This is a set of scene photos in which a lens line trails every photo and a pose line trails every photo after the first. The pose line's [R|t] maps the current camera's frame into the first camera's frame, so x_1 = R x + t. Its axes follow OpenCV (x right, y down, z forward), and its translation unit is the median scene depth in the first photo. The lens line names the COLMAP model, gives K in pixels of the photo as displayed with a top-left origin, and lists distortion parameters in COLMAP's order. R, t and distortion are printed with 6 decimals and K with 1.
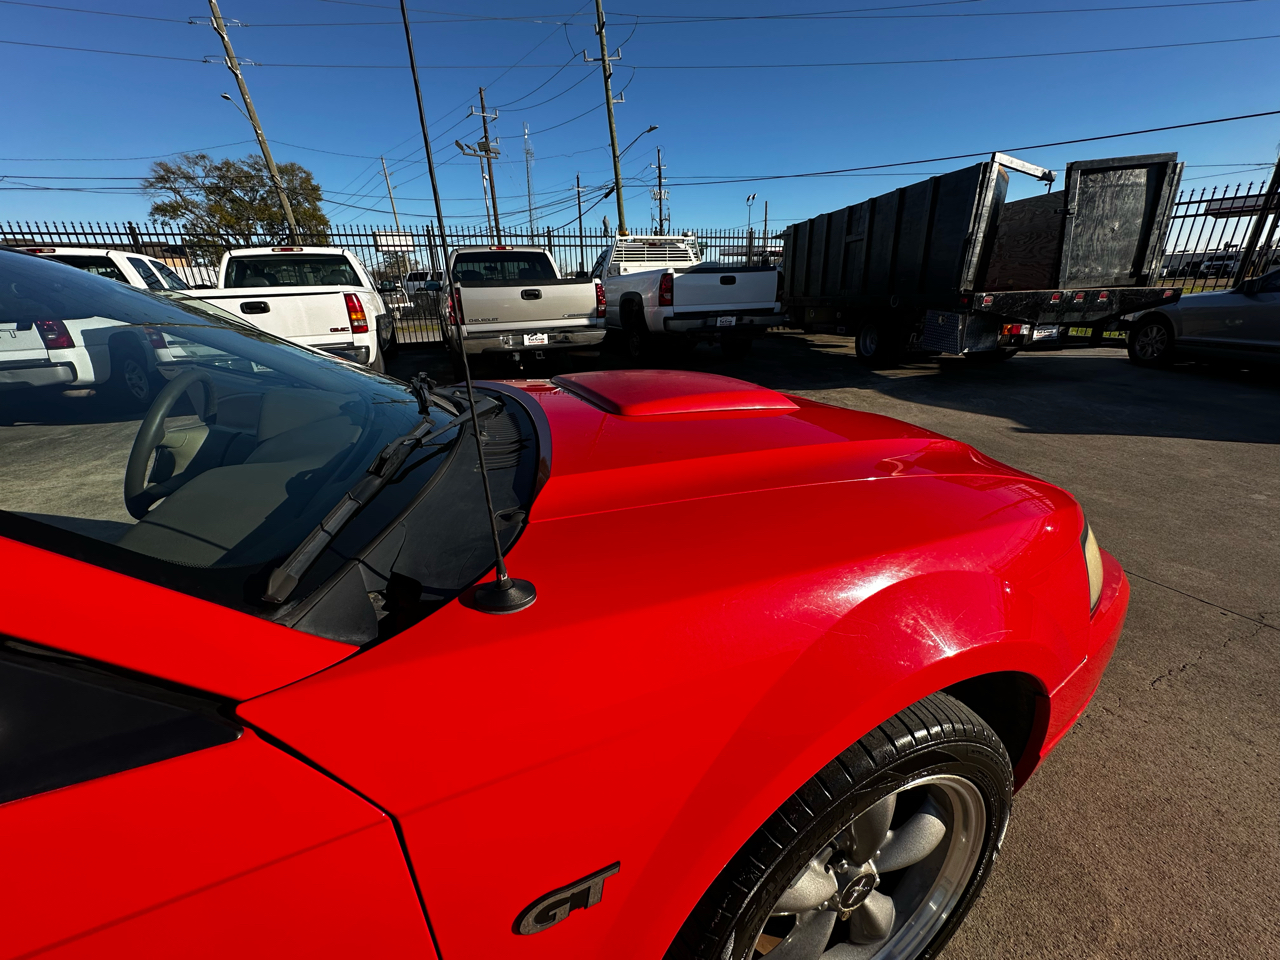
lens RADIAL K [[511.1, 0, 636.7], [0, 511.1, 479.8], [0, 0, 1]] dist [-0.006459, 0.002284]
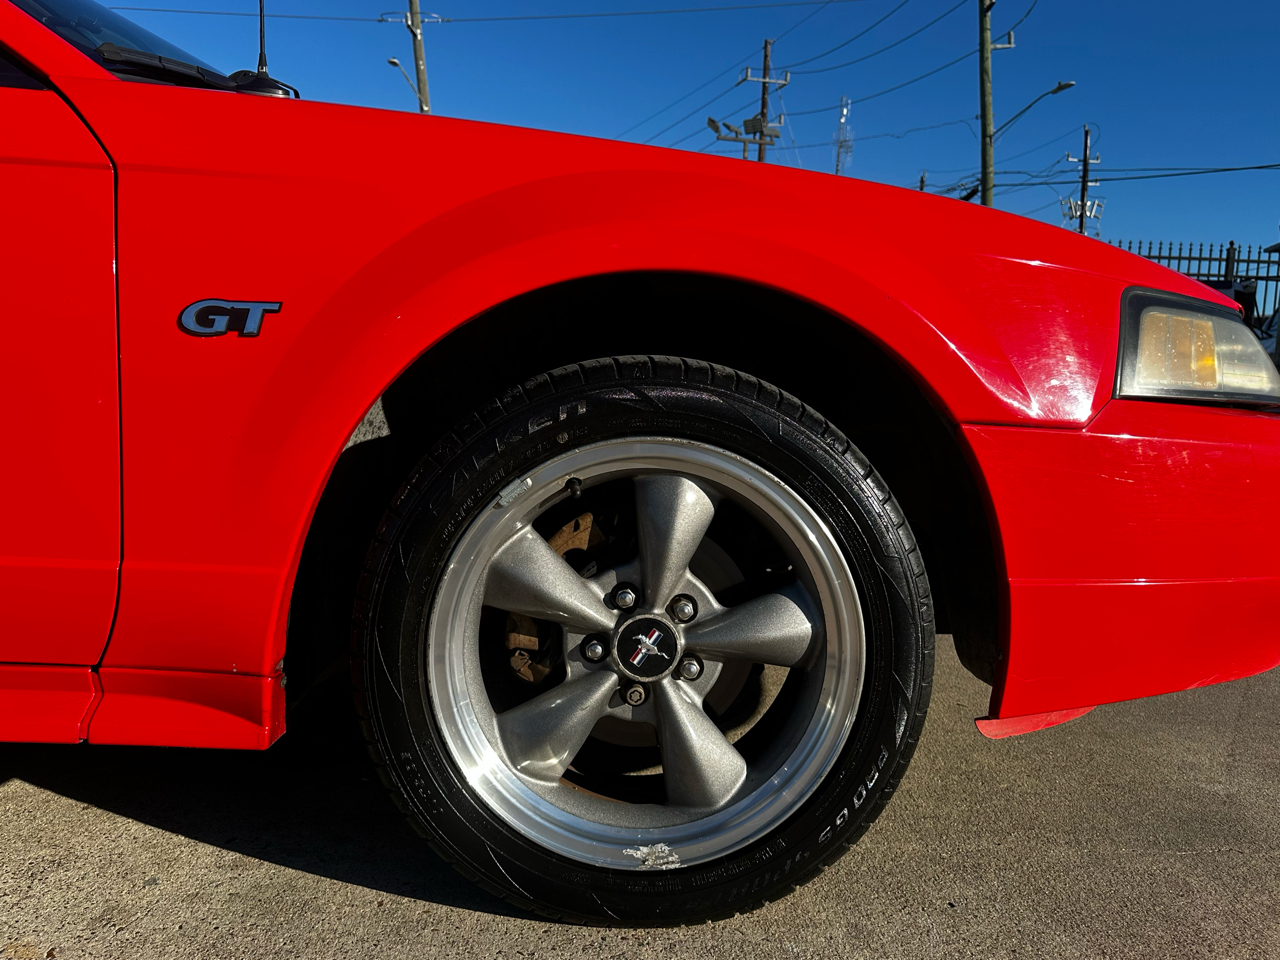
lens RADIAL K [[1023.6, 0, 639.3], [0, 1023.6, 483.3], [0, 0, 1]] dist [0.045945, -0.060558]
pose [[0.934022, 0.100412, -0.342812, 0.089759], [-0.183649, 0.958119, -0.219730, 0.089444], [0.306391, 0.268190, 0.913345, -0.040301]]
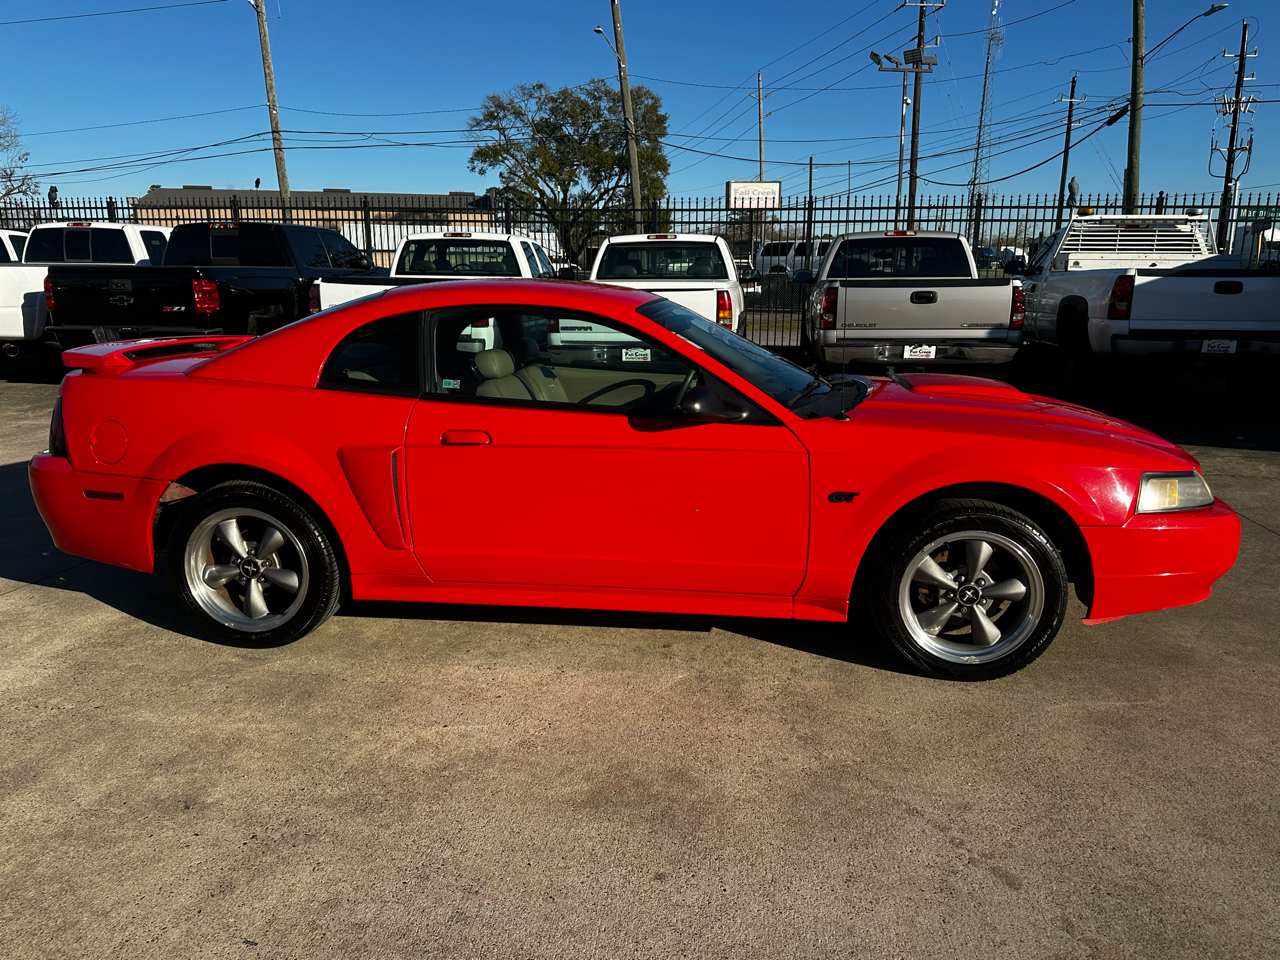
lens RADIAL K [[911.3, 0, 646.0], [0, 911.3, 482.2], [0, 0, 1]] dist [0.035043, -0.042425]
pose [[0.871215, 0.142059, -0.469897, 0.101735], [-0.198701, 0.977343, -0.072931, 0.088748], [0.448890, 0.156908, 0.879703, -0.324888]]
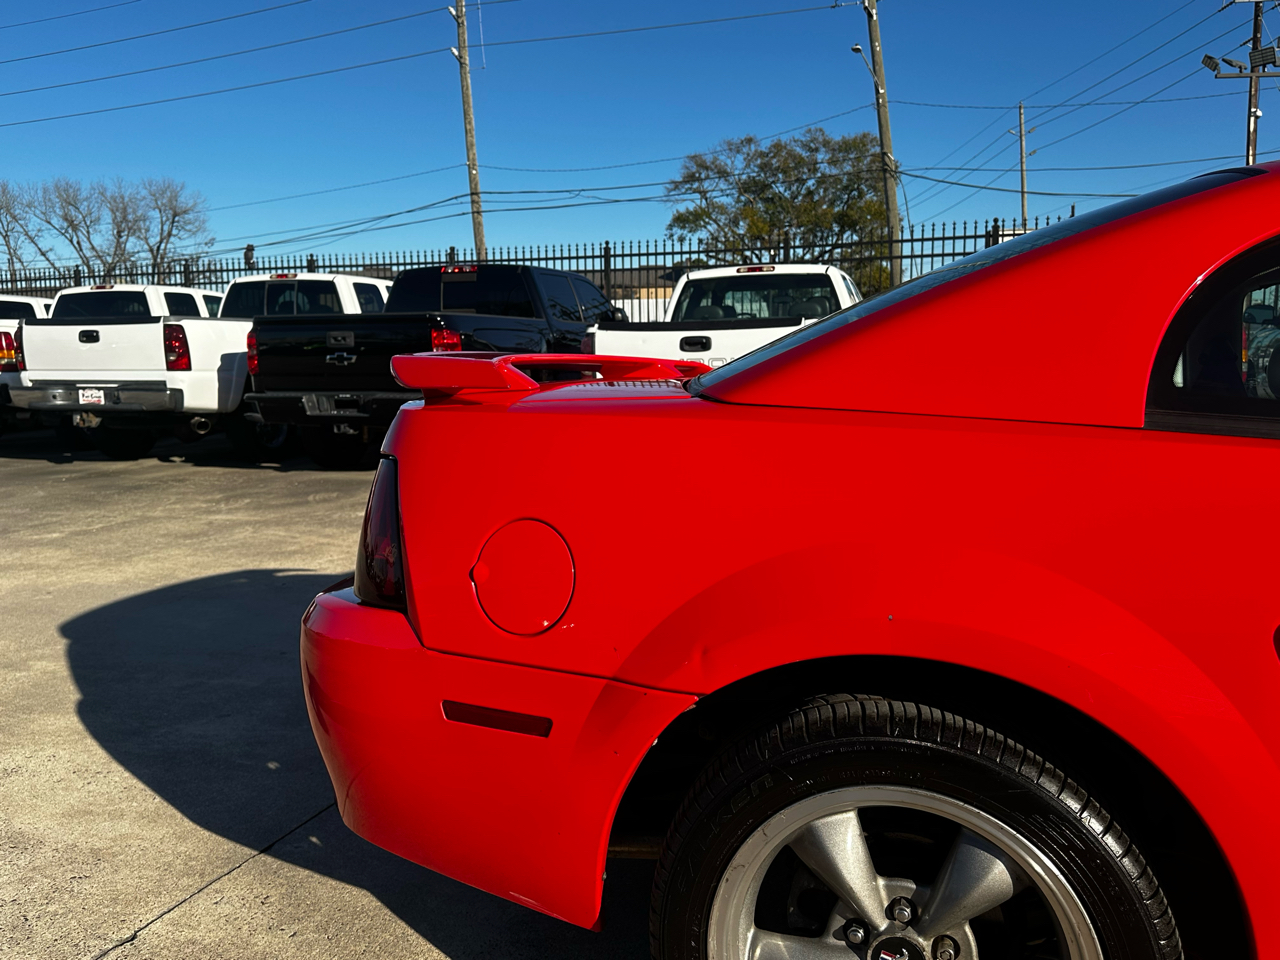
lens RADIAL K [[1049.5, 0, 635.0], [0, 1049.5, 491.6], [0, 0, 1]] dist [0.098276, -0.140642]
pose [[0.756960, 0.103858, -0.645156, -0.187664], [-0.236108, 0.964059, -0.121830, 0.092322], [0.609315, 0.244547, 0.754276, -0.193873]]
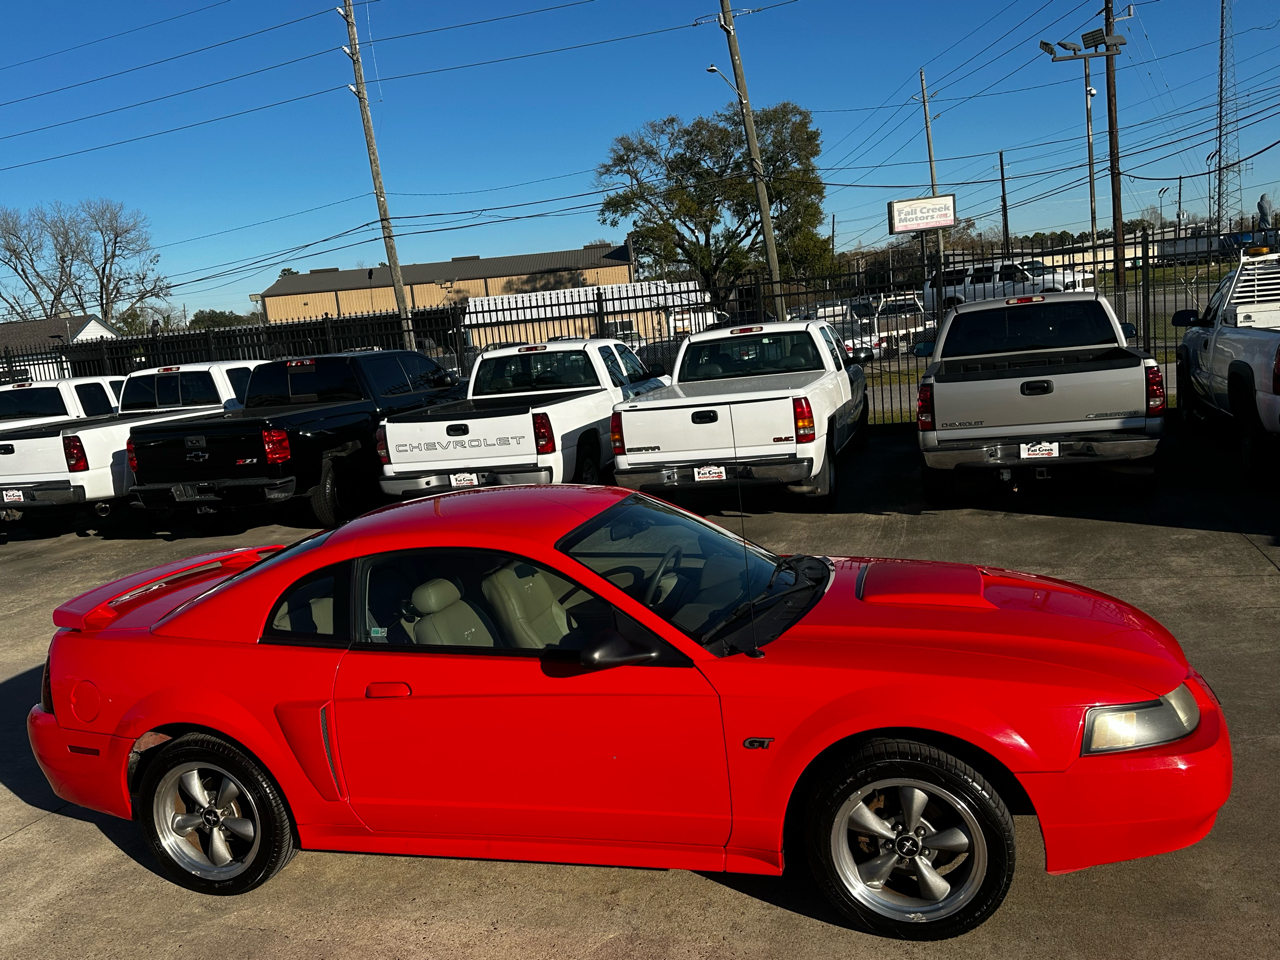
lens RADIAL K [[1049.5, 0, 633.8], [0, 1049.5, 494.3], [0, 0, 1]] dist [0.098276, -0.140642]
pose [[0.775497, 0.056063, -0.628857, 0.219026], [-0.148927, 0.984186, -0.095915, -0.001926], [0.613535, 0.168035, 0.771583, -0.323104]]
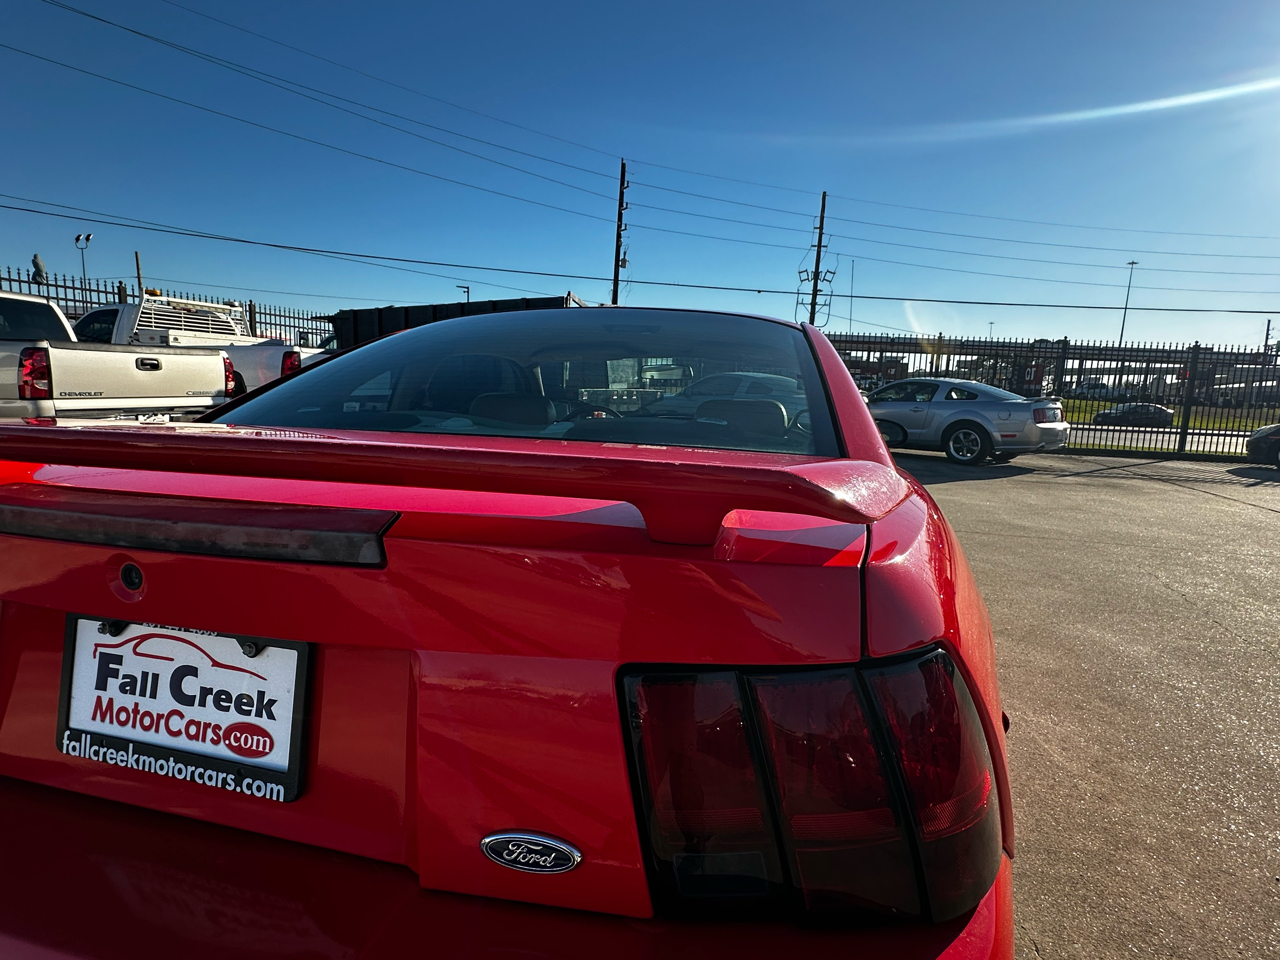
lens RADIAL K [[683.5, 0, 630.9], [0, 683.5, 487.4], [0, 0, 1]] dist [-0.006359, 0.002256]
pose [[0.621577, -0.067701, 0.780422, -0.436576], [0.223534, 0.970165, -0.093875, 0.054488], [-0.750782, 0.232801, 0.618166, -0.095193]]
